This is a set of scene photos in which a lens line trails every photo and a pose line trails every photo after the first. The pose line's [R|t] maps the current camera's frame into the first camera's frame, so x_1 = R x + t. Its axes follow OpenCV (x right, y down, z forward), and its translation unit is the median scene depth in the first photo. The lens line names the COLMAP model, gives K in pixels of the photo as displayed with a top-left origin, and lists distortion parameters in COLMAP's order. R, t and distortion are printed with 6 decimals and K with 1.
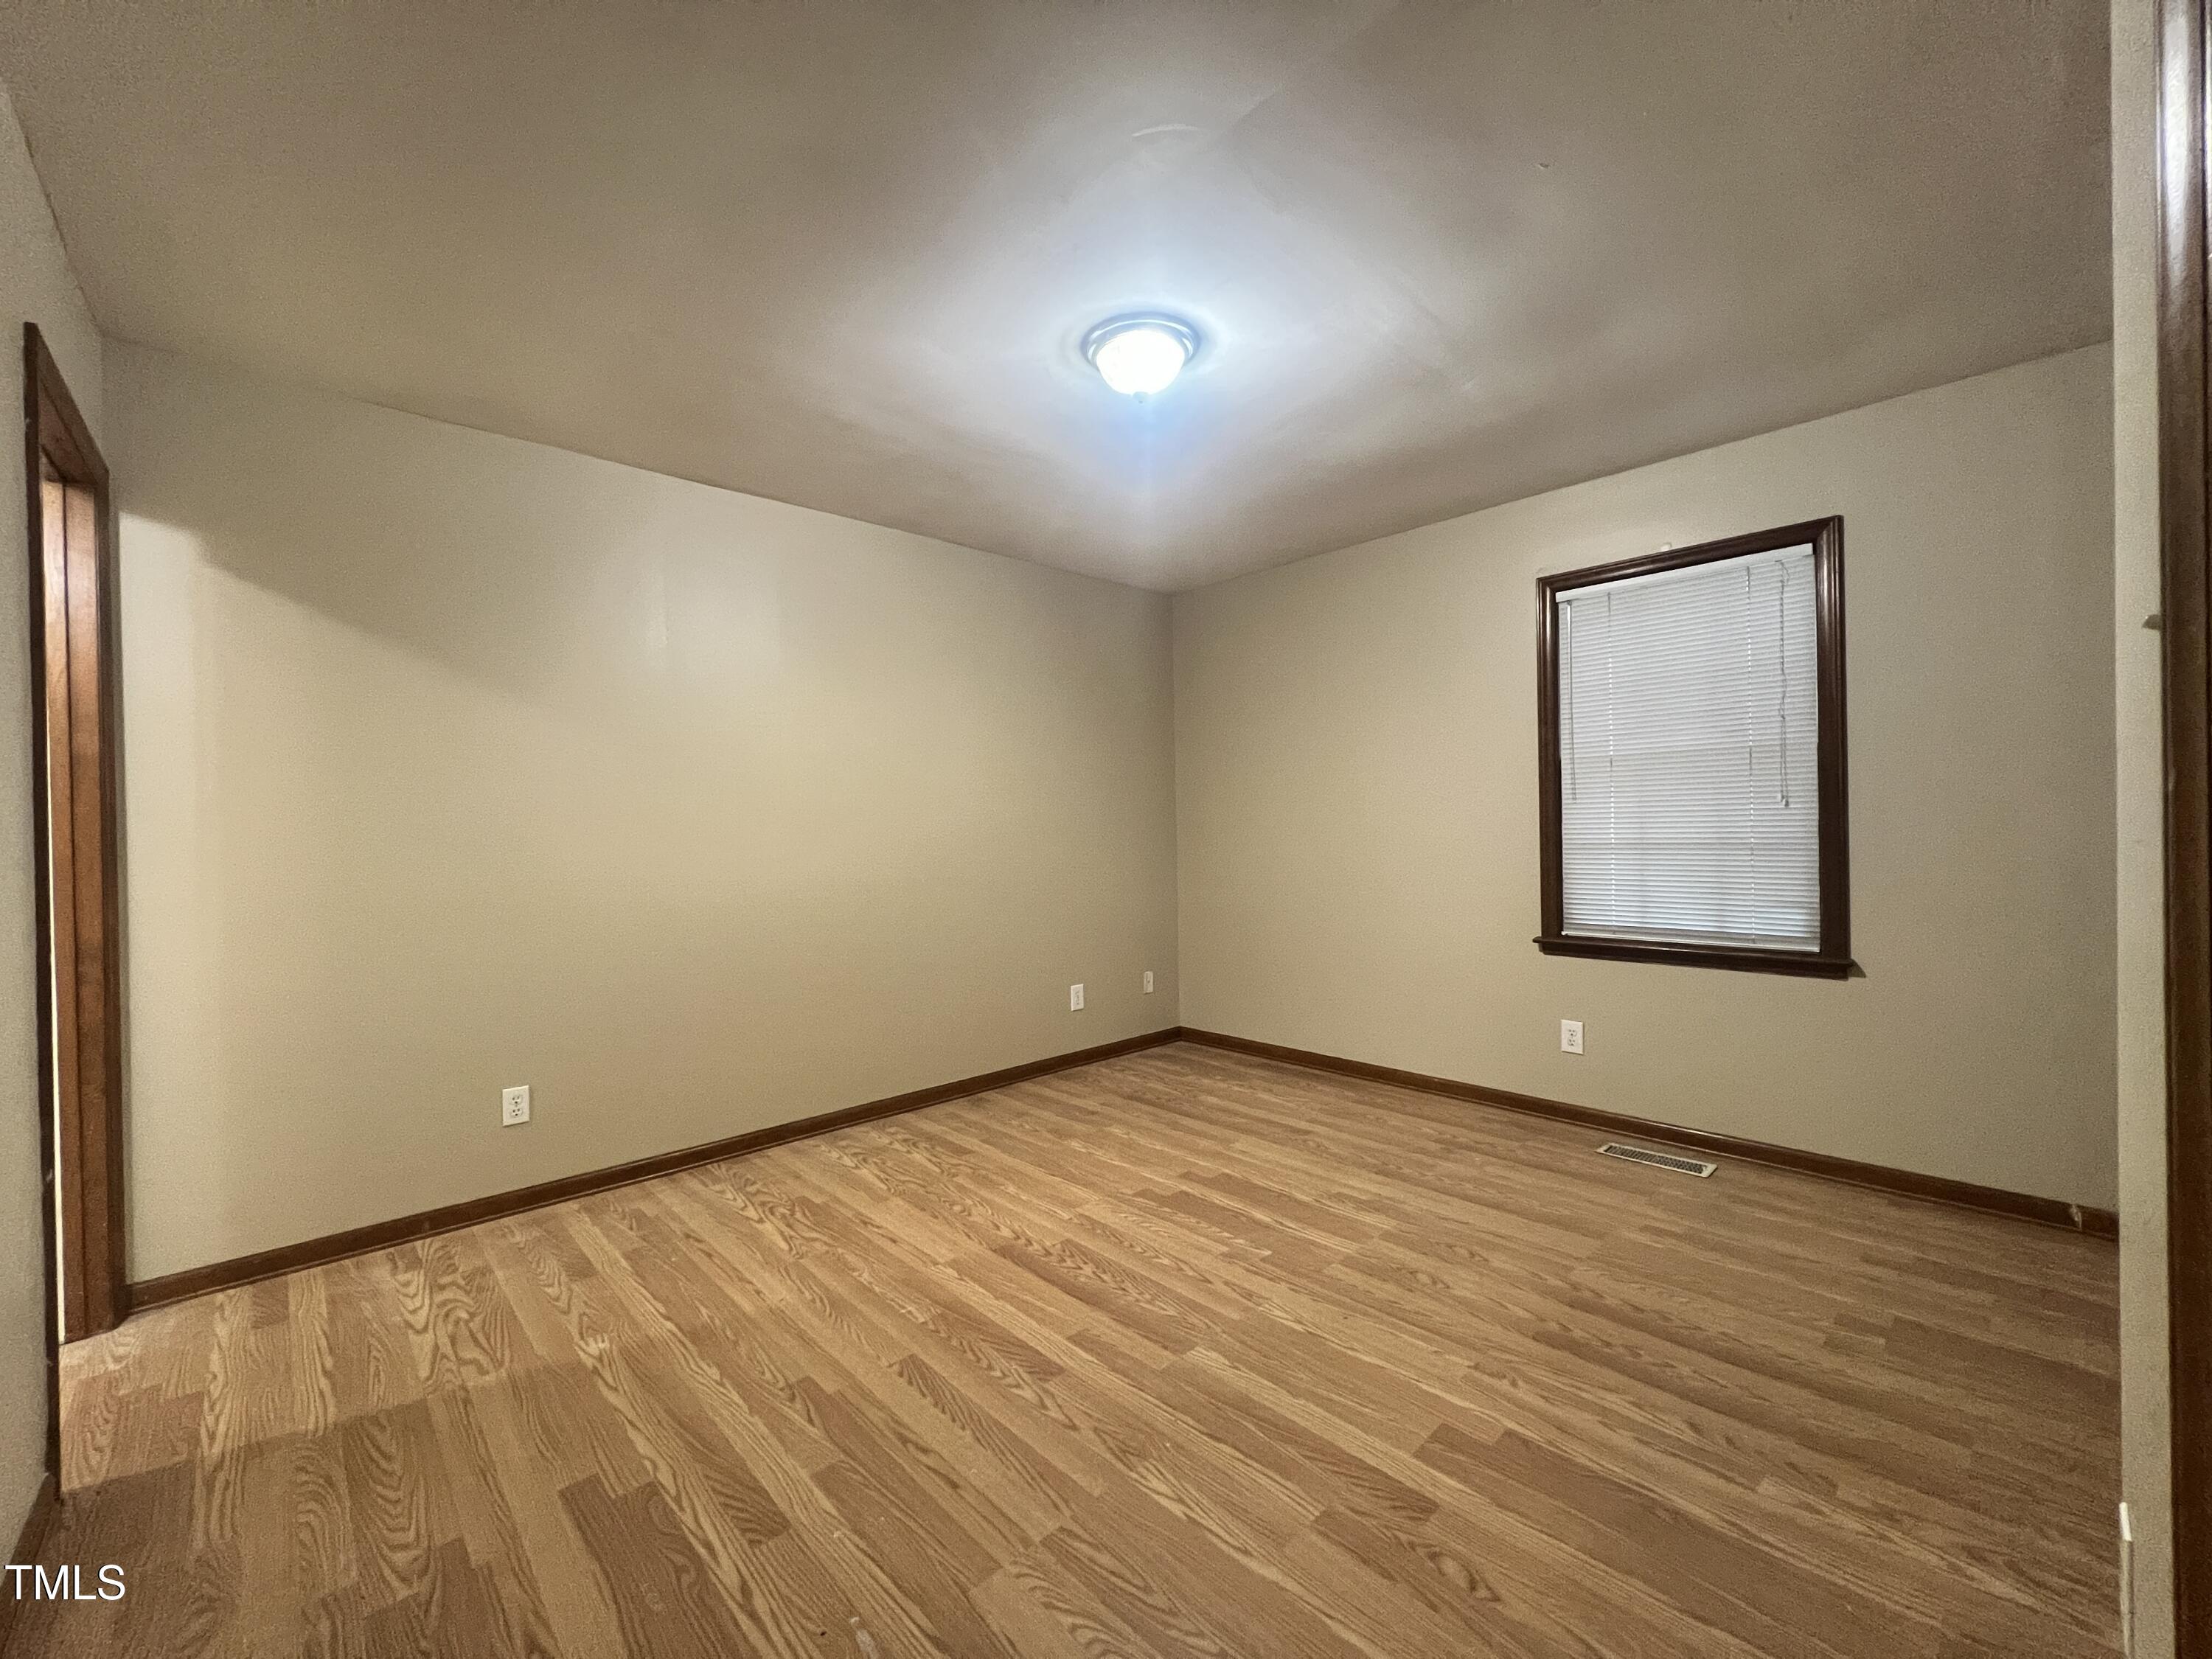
lens RADIAL K [[889.5, 0, 1110.4], [0, 889.5, 834.4], [0, 0, 1]] dist [0.001028, -0.000096]
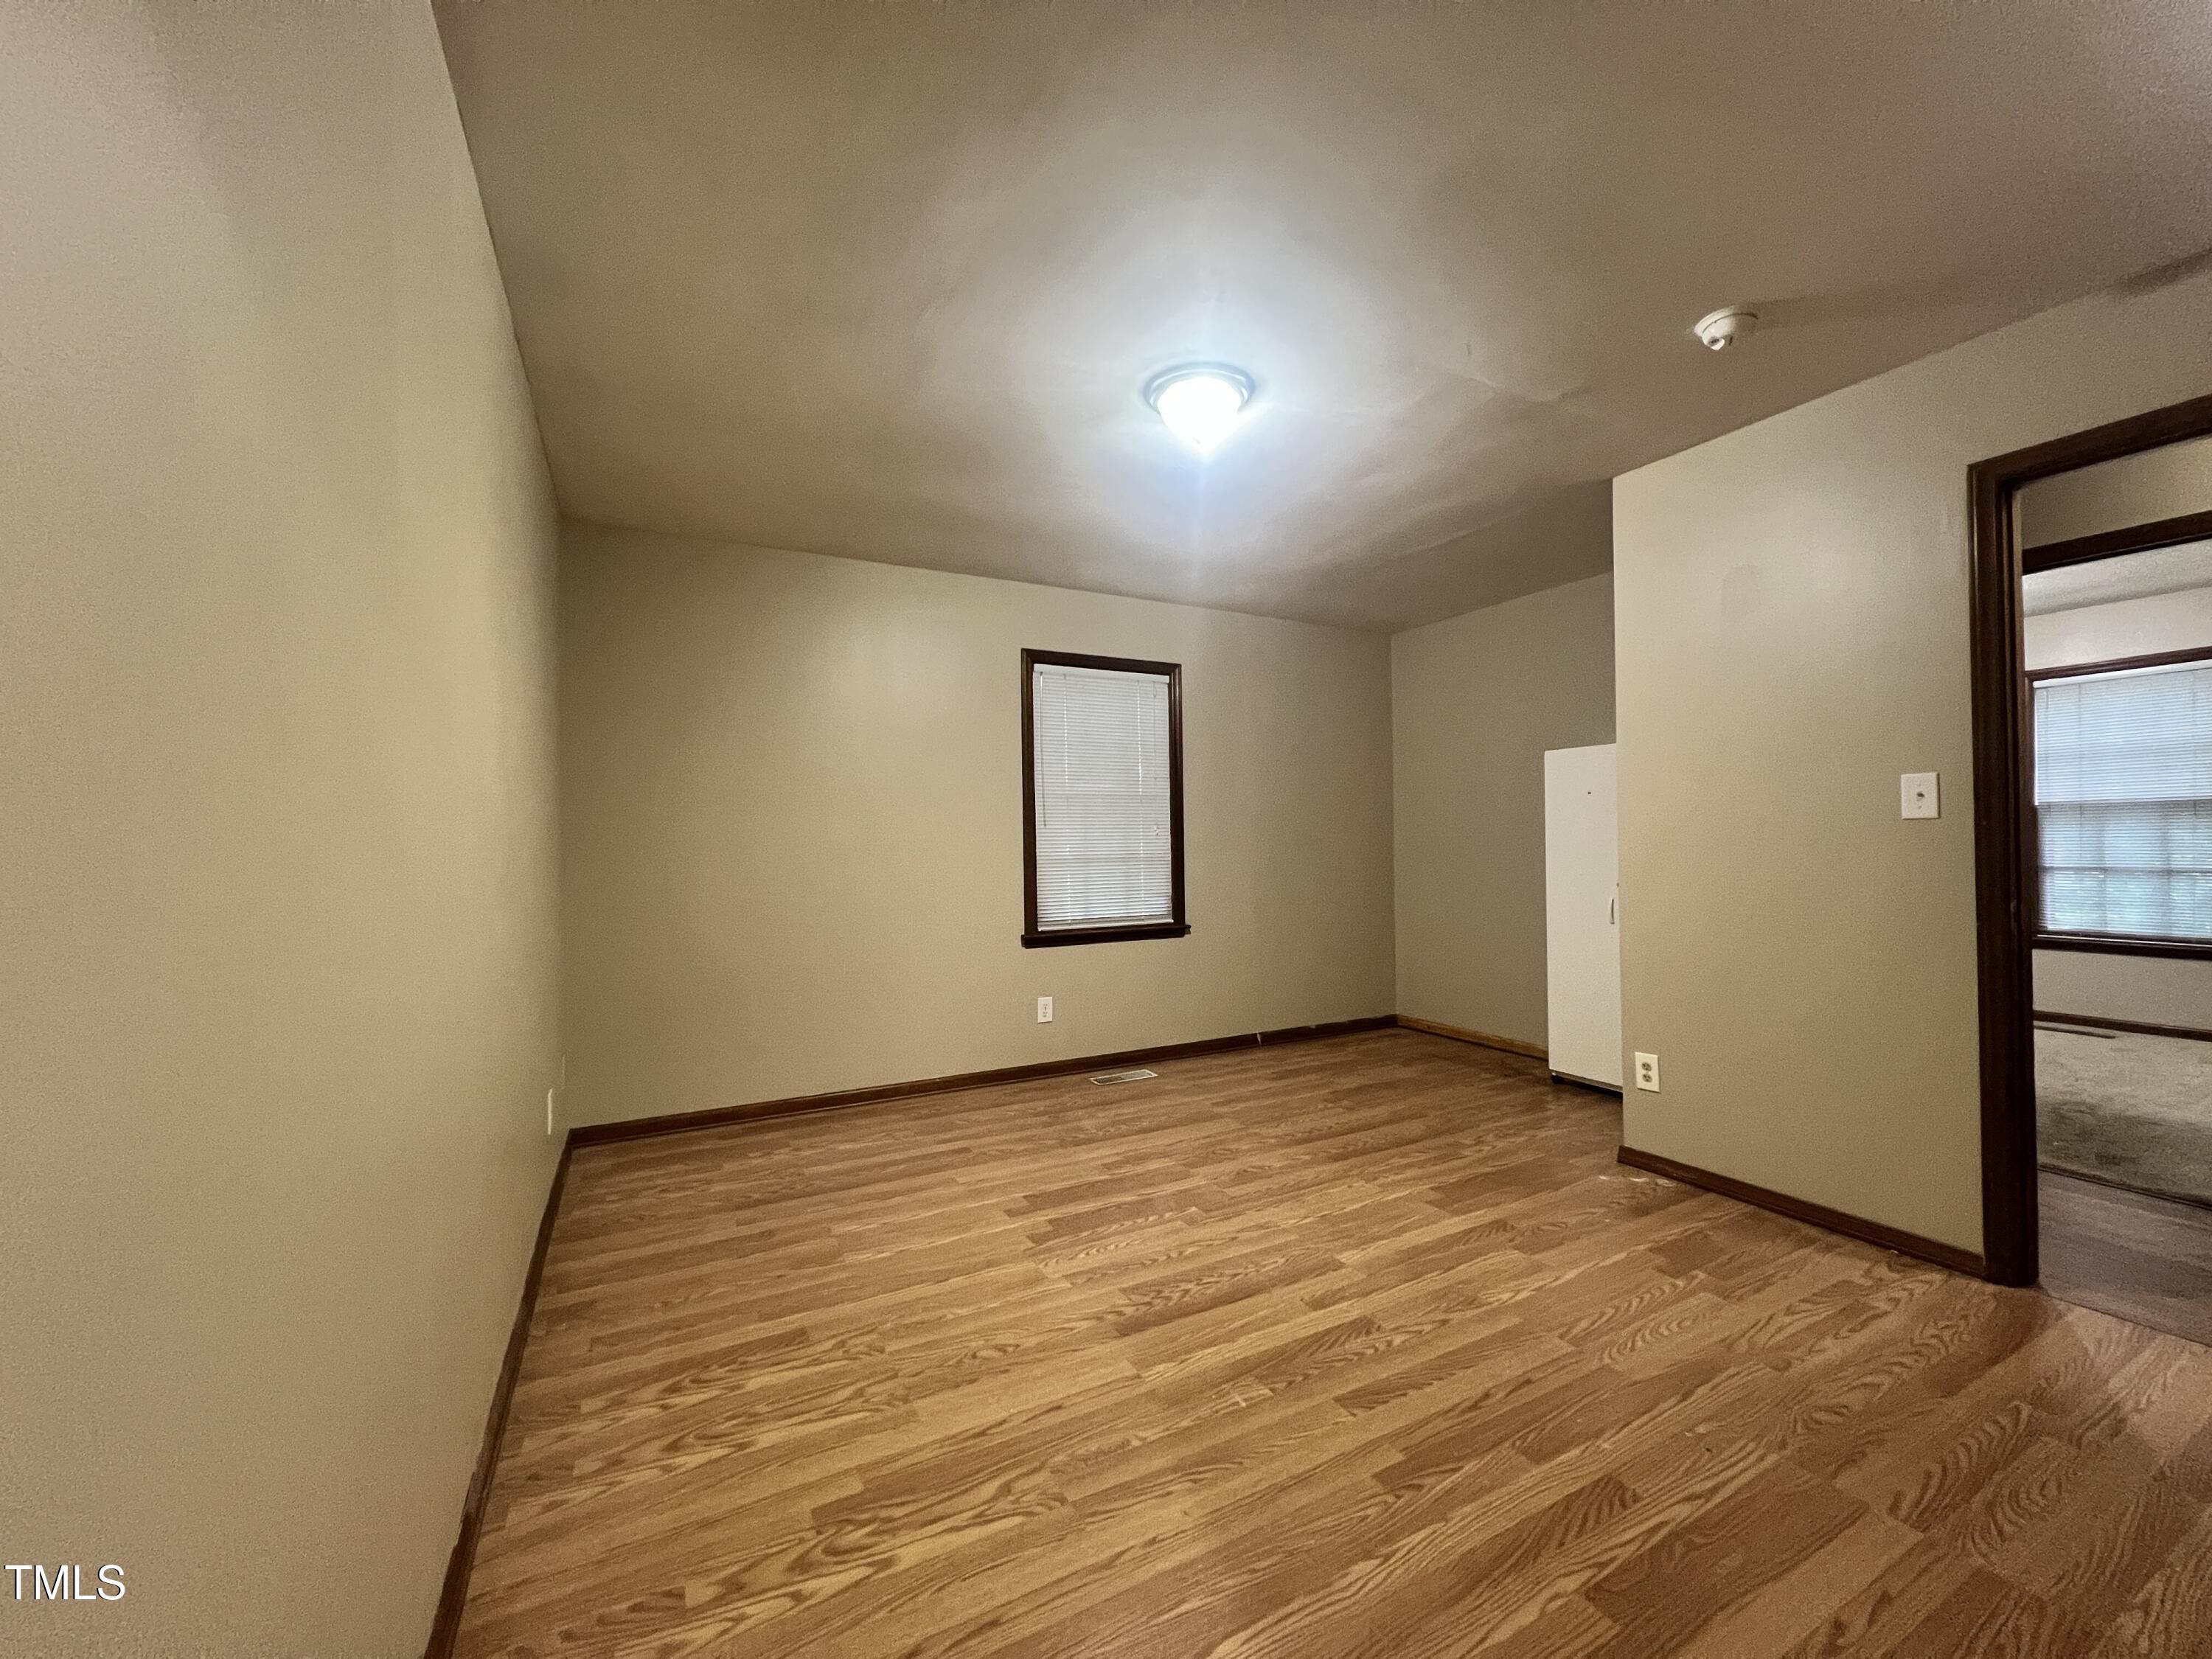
lens RADIAL K [[889.5, 0, 1110.4], [0, 889.5, 834.4], [0, 0, 1]] dist [0.001028, -0.000096]
pose [[0.254200, 0.027827, 0.966751, -0.855131], [0.012059, 0.999417, -0.031938, 0.020680], [-0.967076, 0.019777, 0.253717, 0.706212]]
